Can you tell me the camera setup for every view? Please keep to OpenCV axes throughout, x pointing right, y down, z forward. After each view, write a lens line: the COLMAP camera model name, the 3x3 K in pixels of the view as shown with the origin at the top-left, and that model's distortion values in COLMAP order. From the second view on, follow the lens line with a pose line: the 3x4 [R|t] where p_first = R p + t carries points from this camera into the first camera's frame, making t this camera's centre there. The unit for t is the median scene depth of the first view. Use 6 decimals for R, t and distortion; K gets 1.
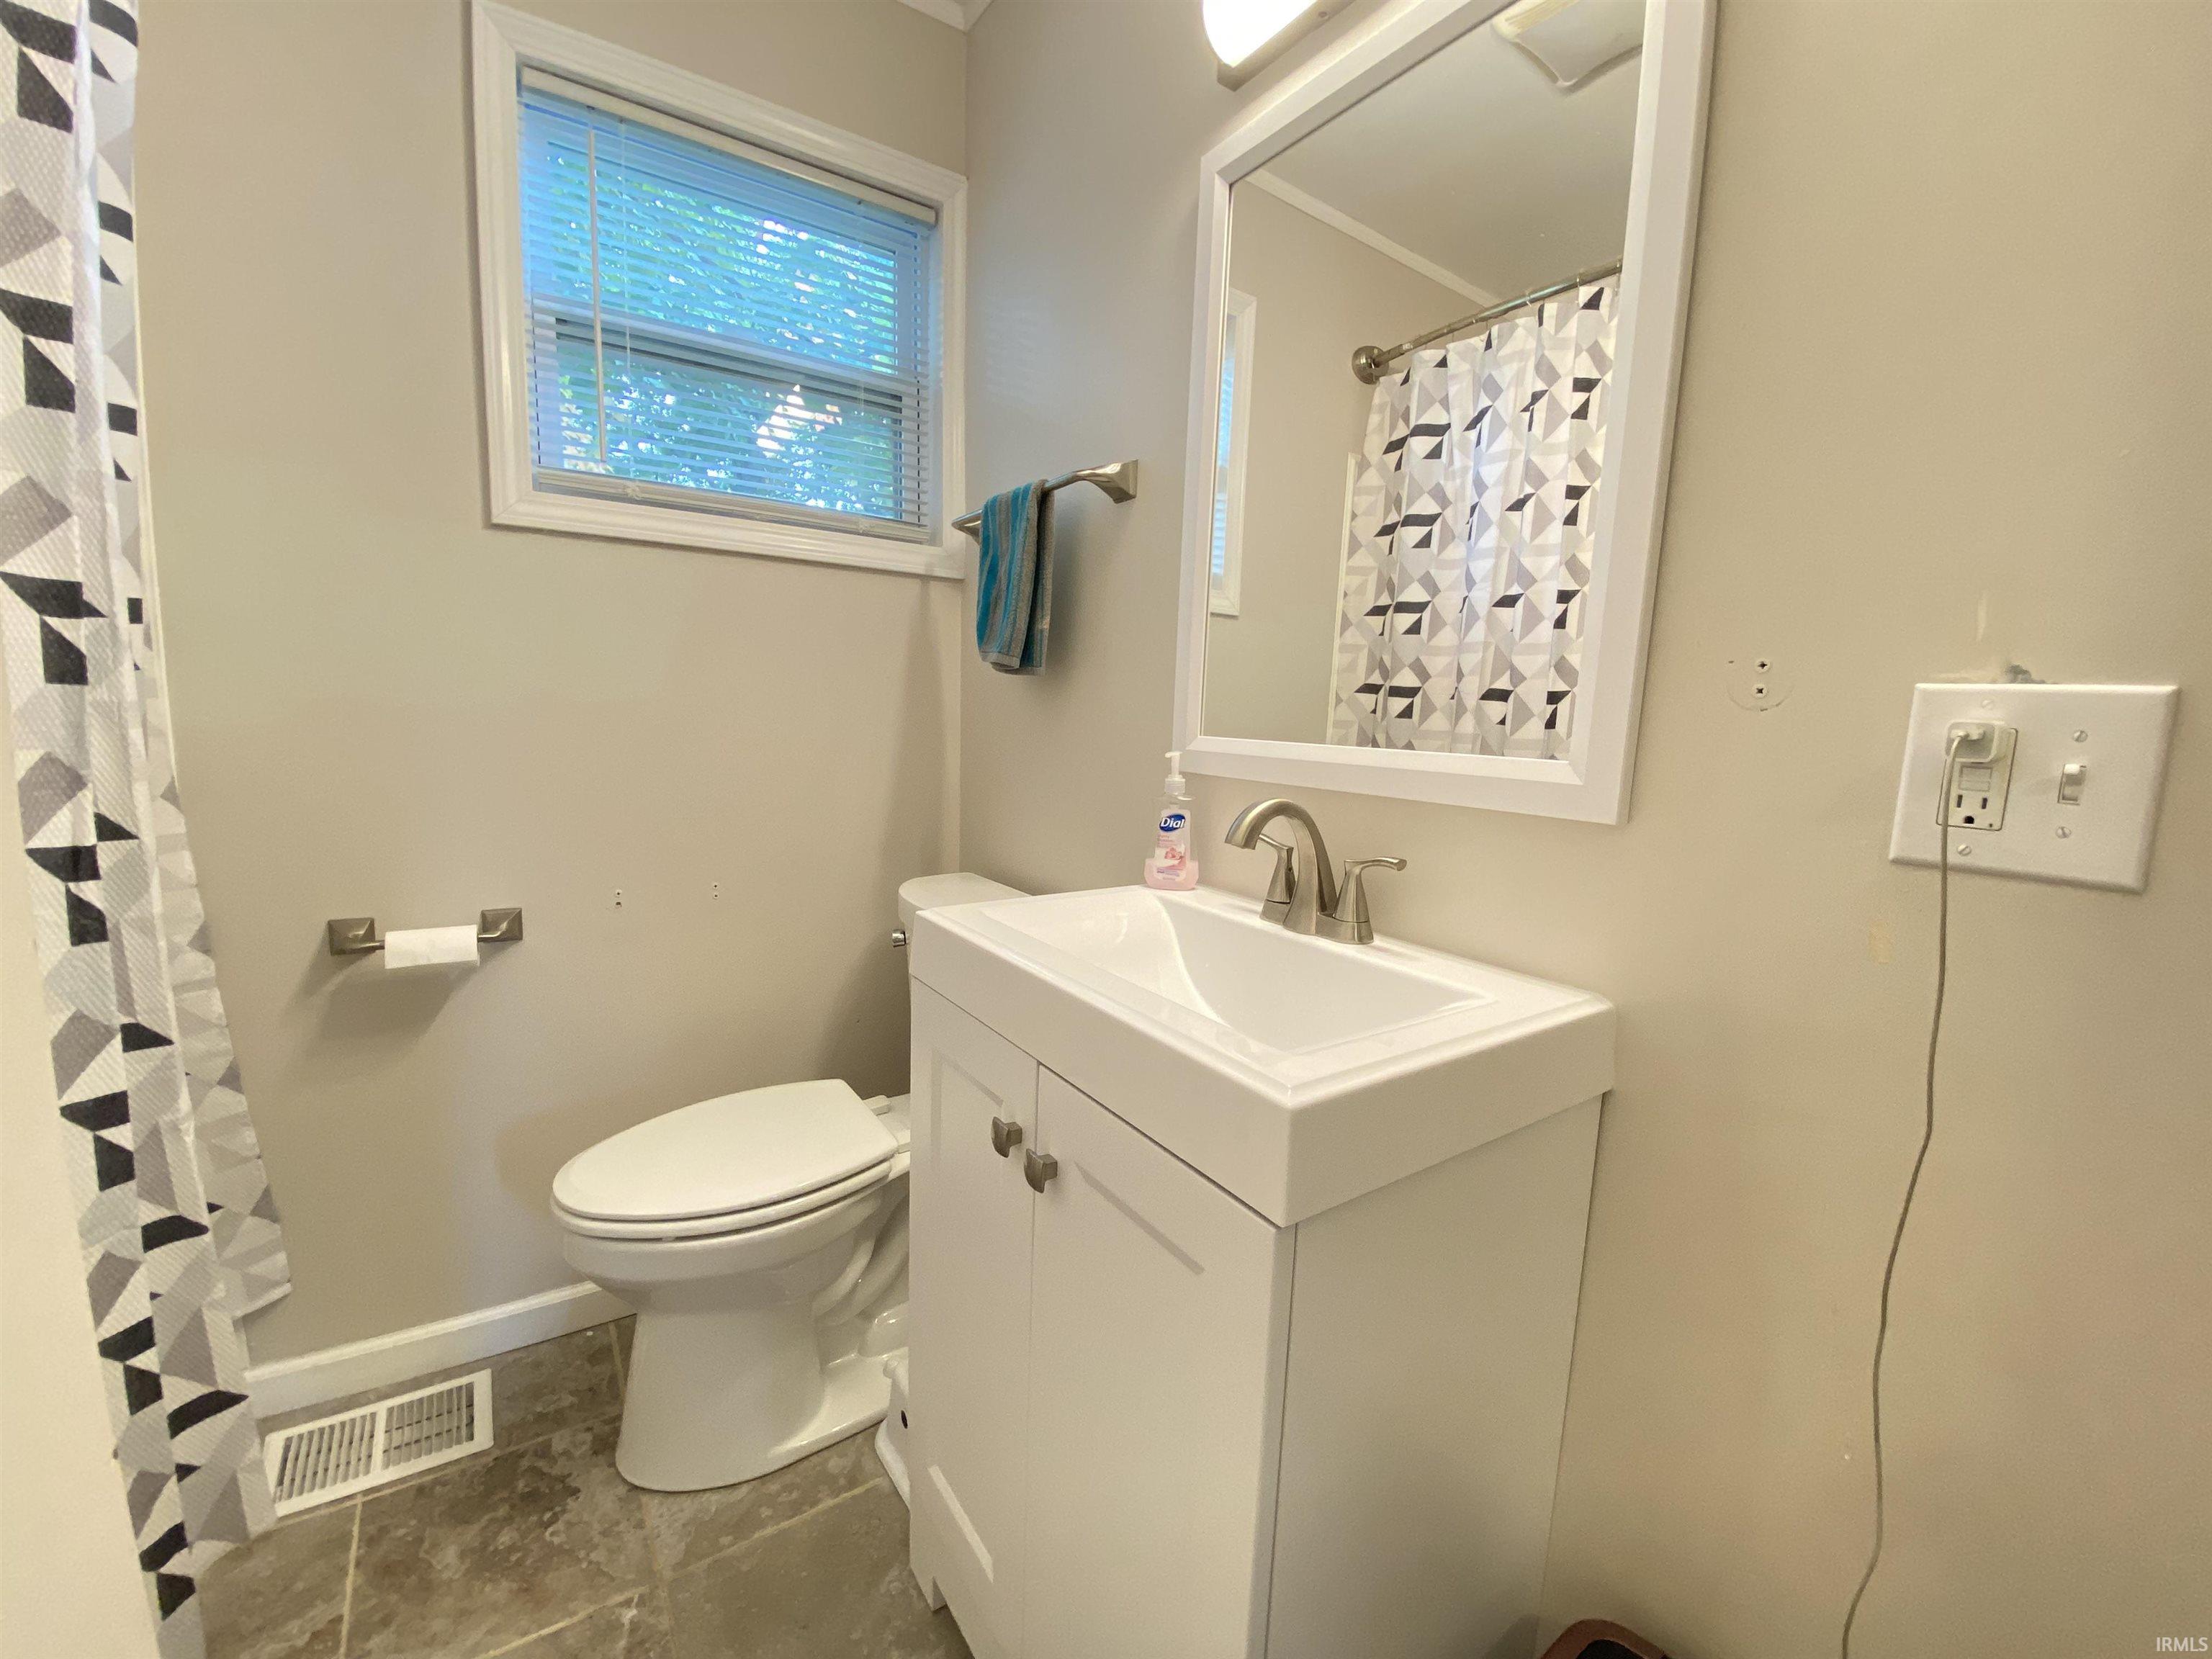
lens RADIAL K [[903.2, 0, 1136.2], [0, 903.2, 836.4], [0, 0, 1]] dist [-0.010057, -0.006485]
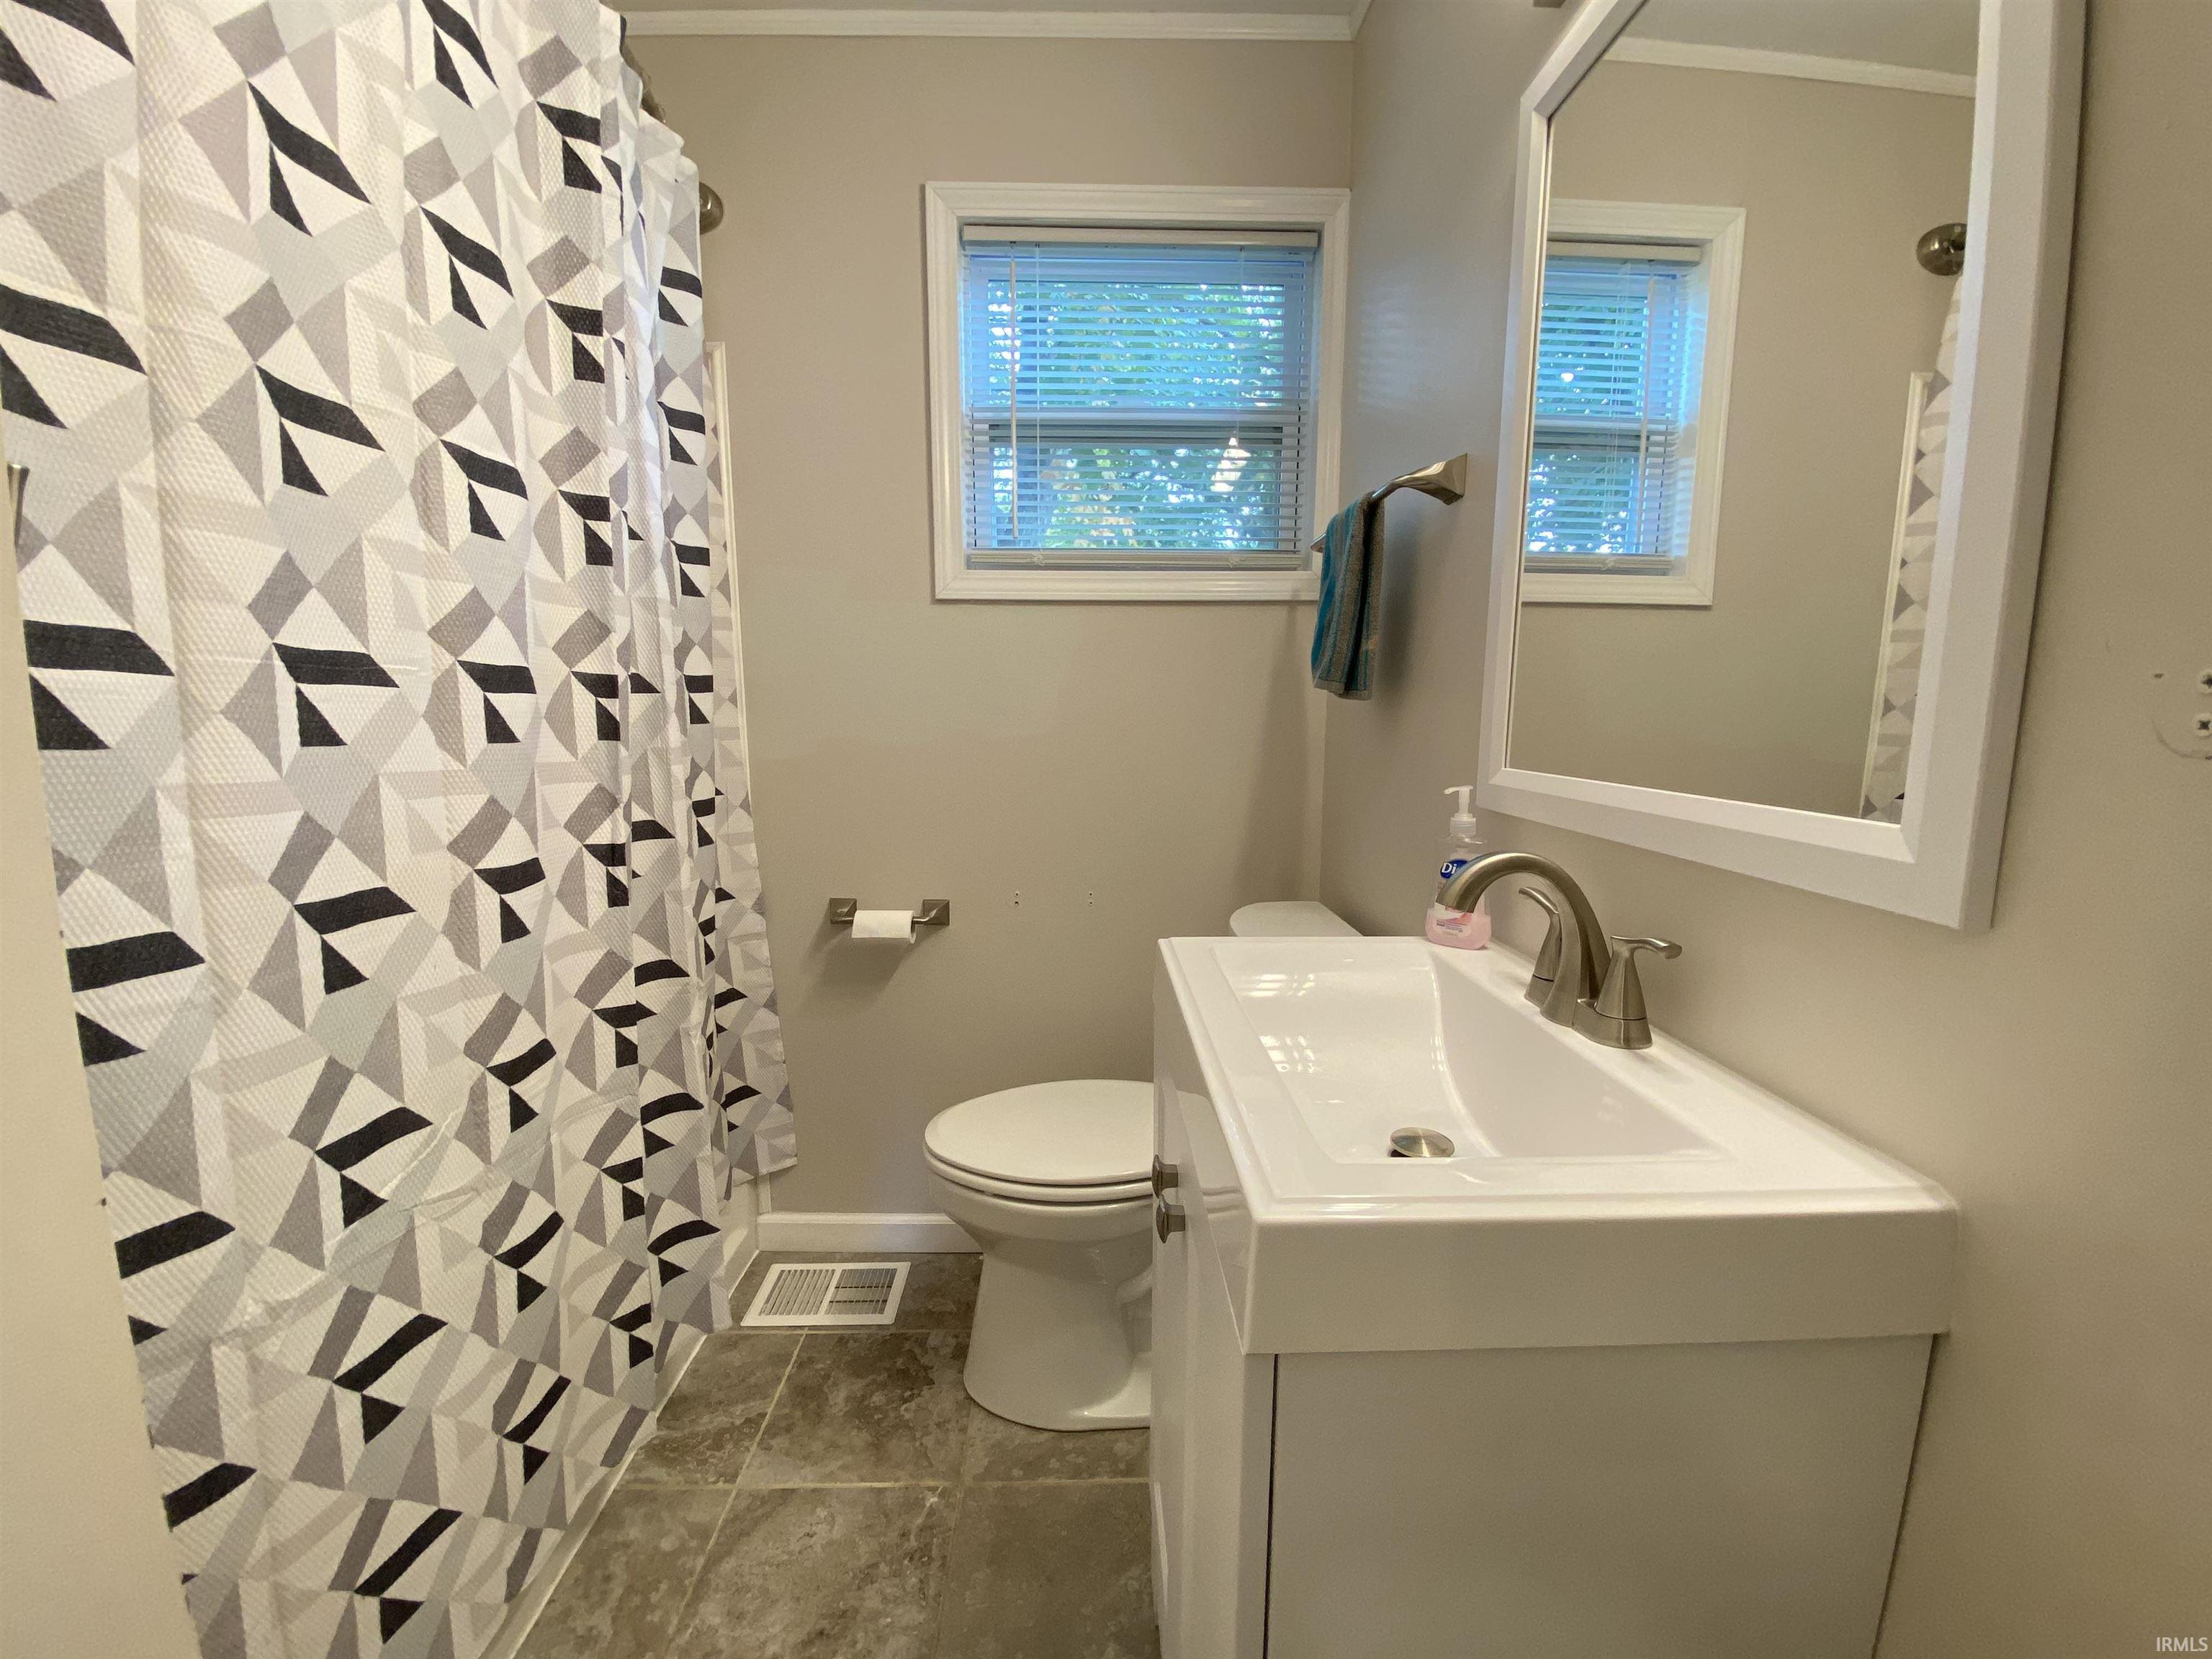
lens RADIAL K [[903.2, 0, 1096.3], [0, 903.2, 832.5], [0, 0, 1]] dist [-0.010057, -0.006485]
pose [[0.833345, 0.042588, -0.551111, 0.204751], [-0.051913, 0.998651, -0.001326, -0.027191], [0.550311, 0.029715, 0.834431, 0.073653]]
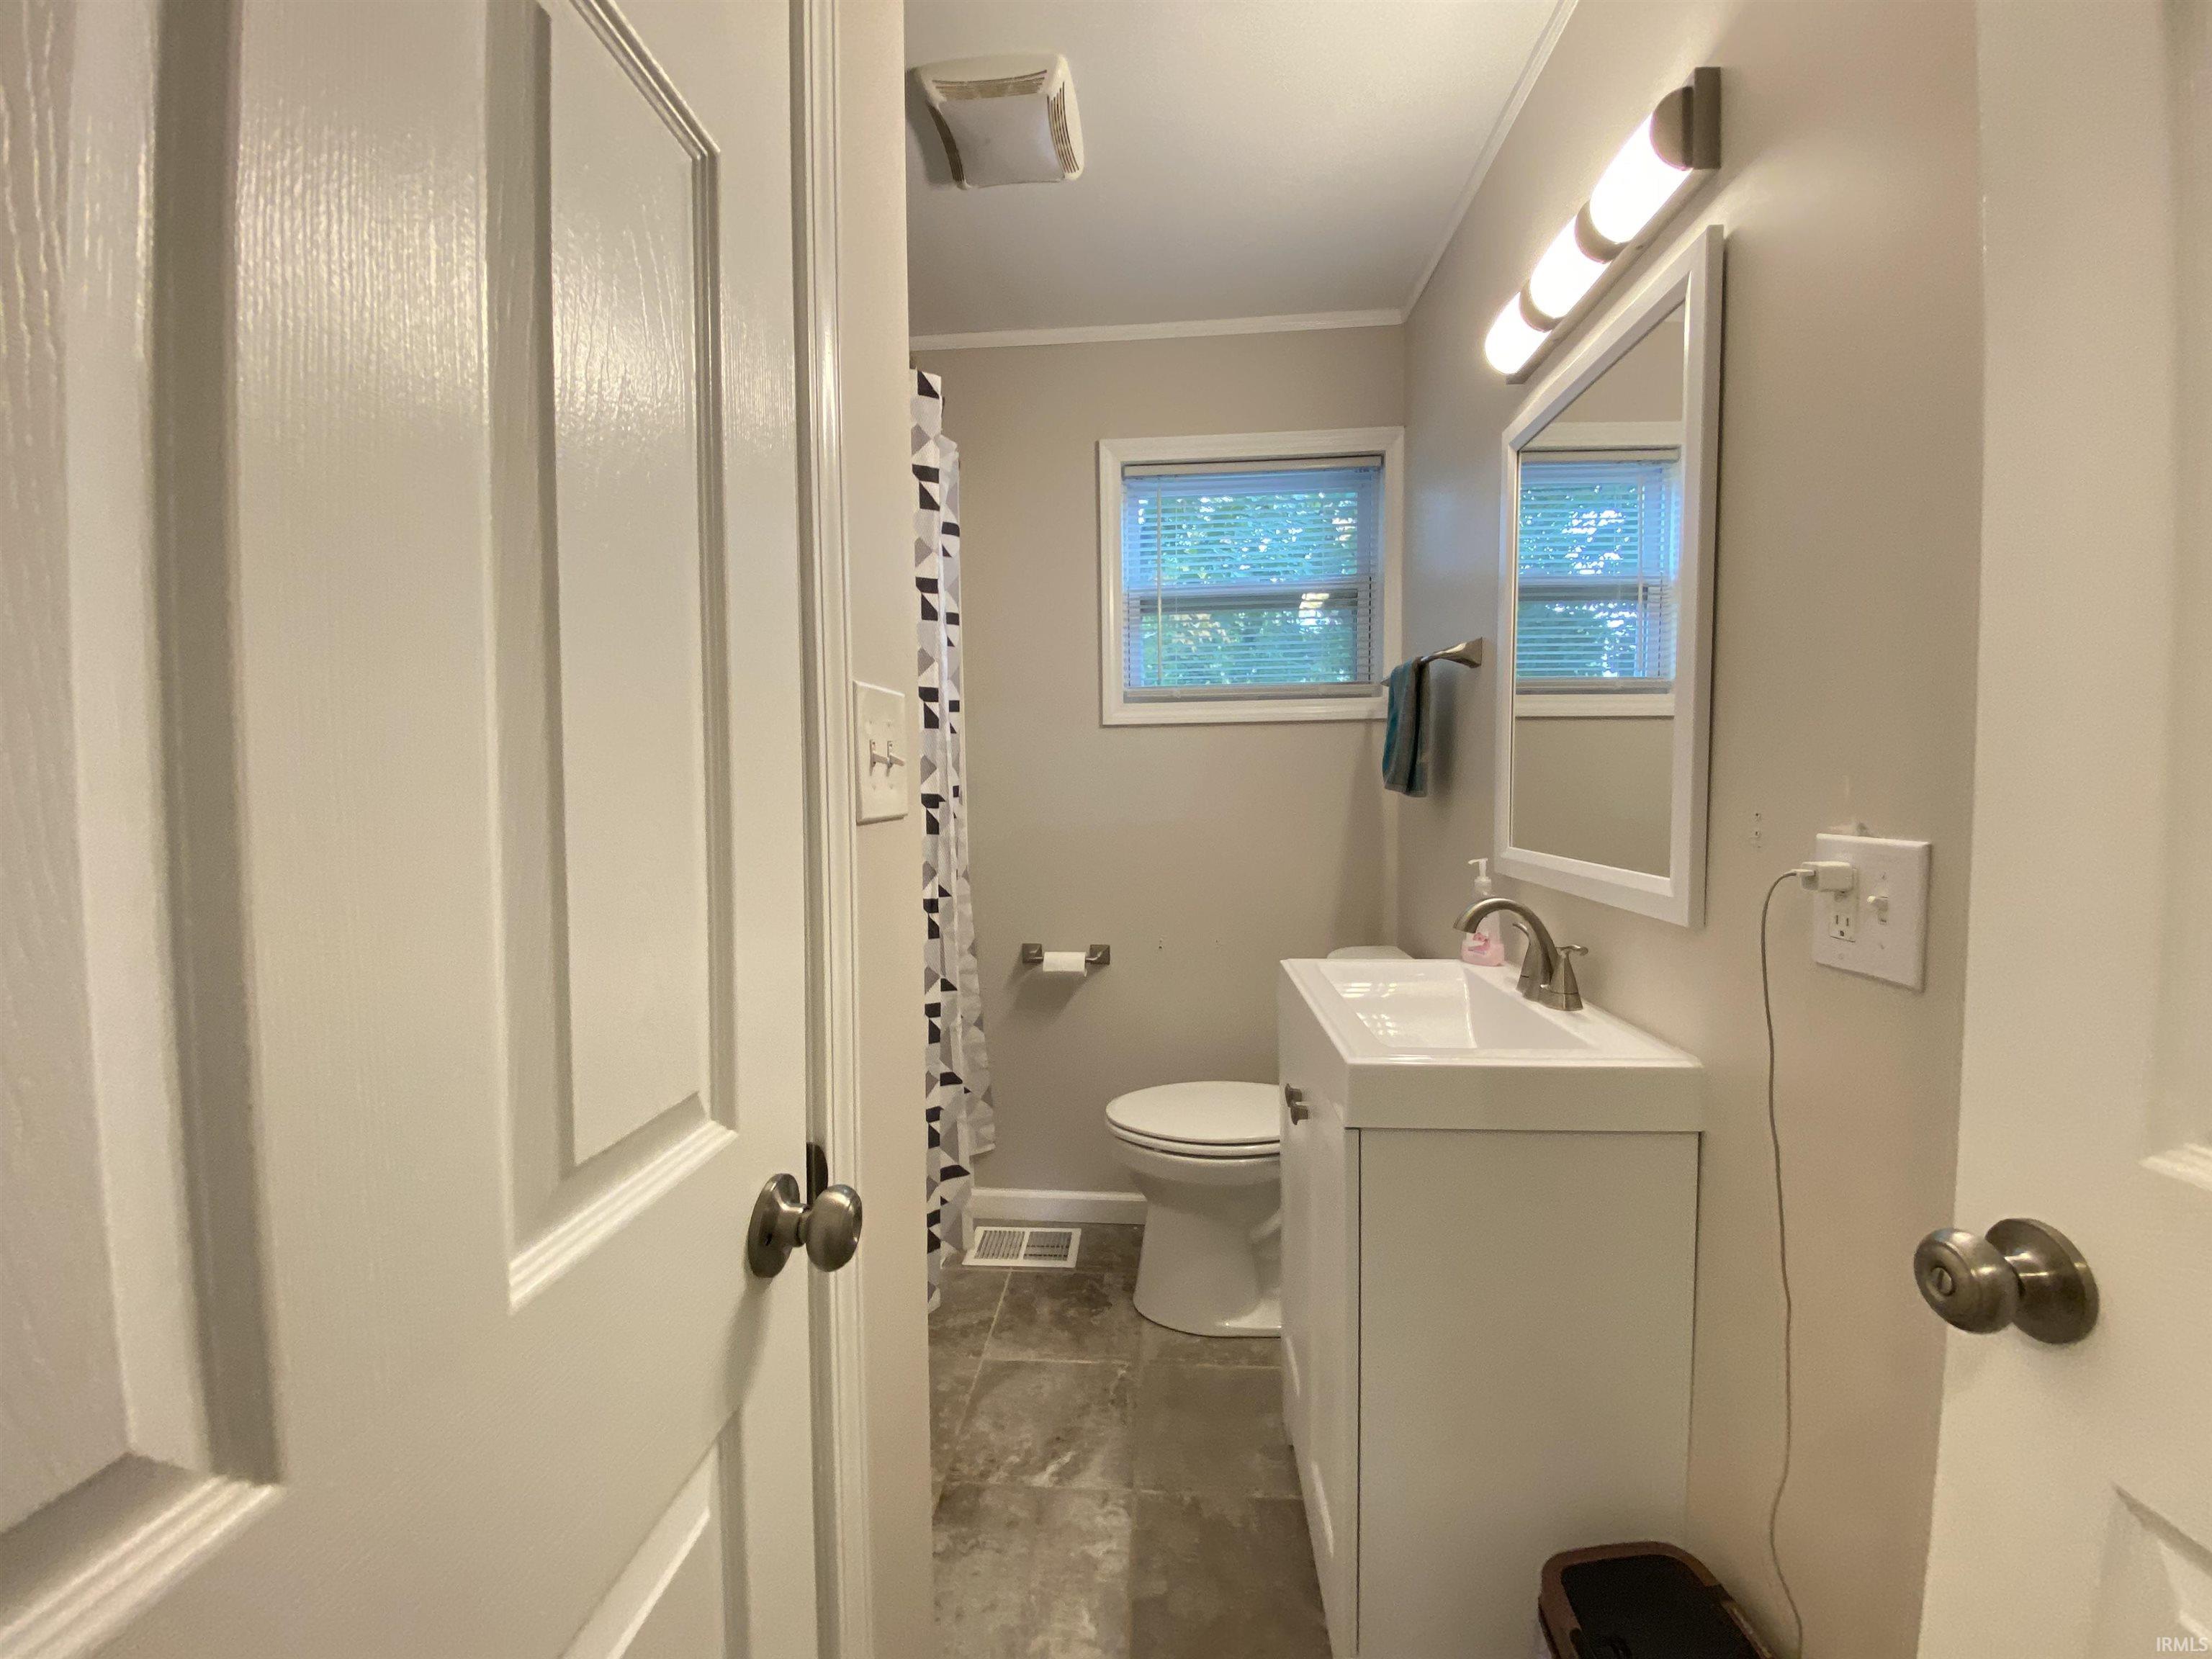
lens RADIAL K [[876.9, 0, 1102.9], [0, 876.9, 830.9], [0, 0, 1]] dist [0.016035, -0.000213]
pose [[0.777763, -0.010920, -0.628463, 0.388050], [-0.048444, 0.995834, -0.077255, -0.006343], [0.626688, 0.090532, 0.773994, -0.341395]]
